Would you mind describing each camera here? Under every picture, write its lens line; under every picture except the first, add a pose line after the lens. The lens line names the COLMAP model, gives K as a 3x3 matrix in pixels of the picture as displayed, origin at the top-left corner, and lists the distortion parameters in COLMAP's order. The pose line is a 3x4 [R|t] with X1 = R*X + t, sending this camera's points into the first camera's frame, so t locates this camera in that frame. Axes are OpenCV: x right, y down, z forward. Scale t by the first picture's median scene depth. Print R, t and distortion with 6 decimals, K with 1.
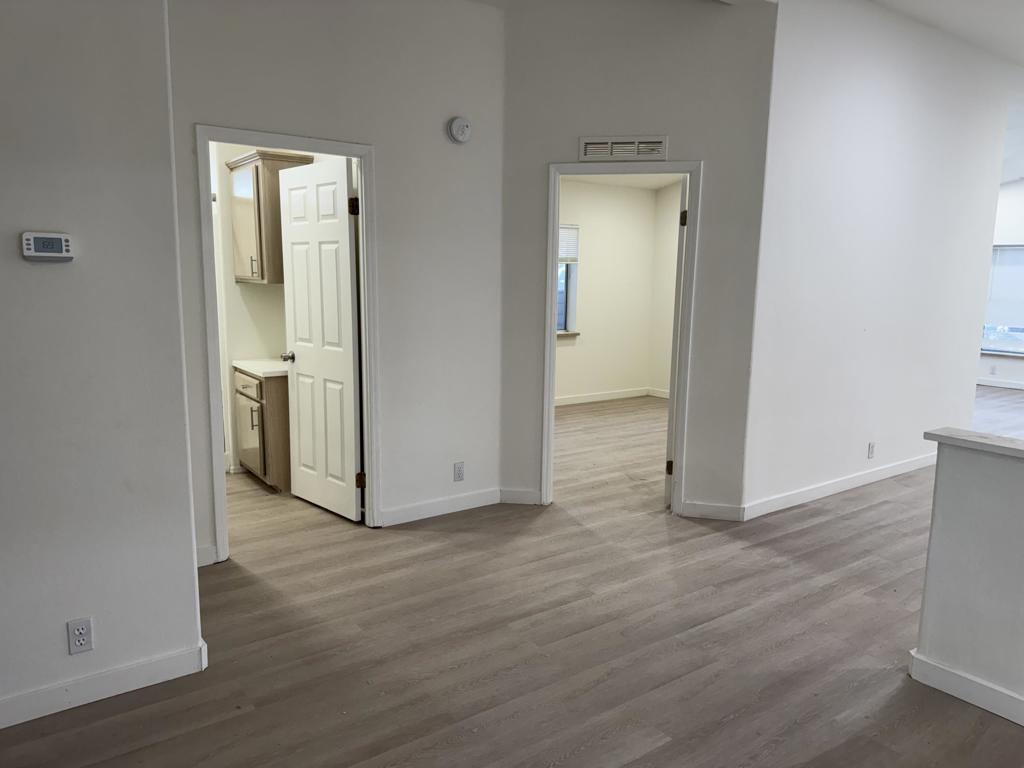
lens RADIAL K [[709.9, 0, 512.0], [0, 709.9, 384.0], [0, 0, 1]] dist [0.008897, -0.005639]
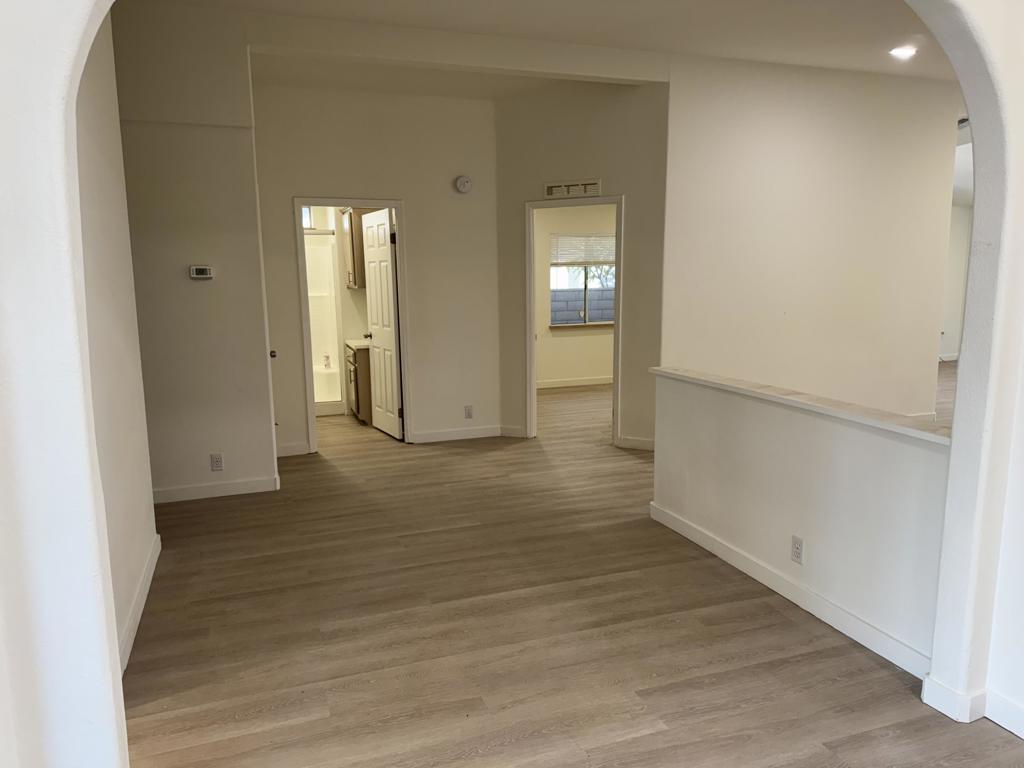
lens RADIAL K [[714.7, 0, 515.9], [0, 714.7, 389.5], [0, 0, 1]] dist [0.098177, -0.129047]
pose [[0.960948, 0.015831, -0.276276, 0.466153], [-0.014832, 0.999874, 0.005705, 0.071398], [0.276331, -0.001385, 0.961062, -0.450604]]
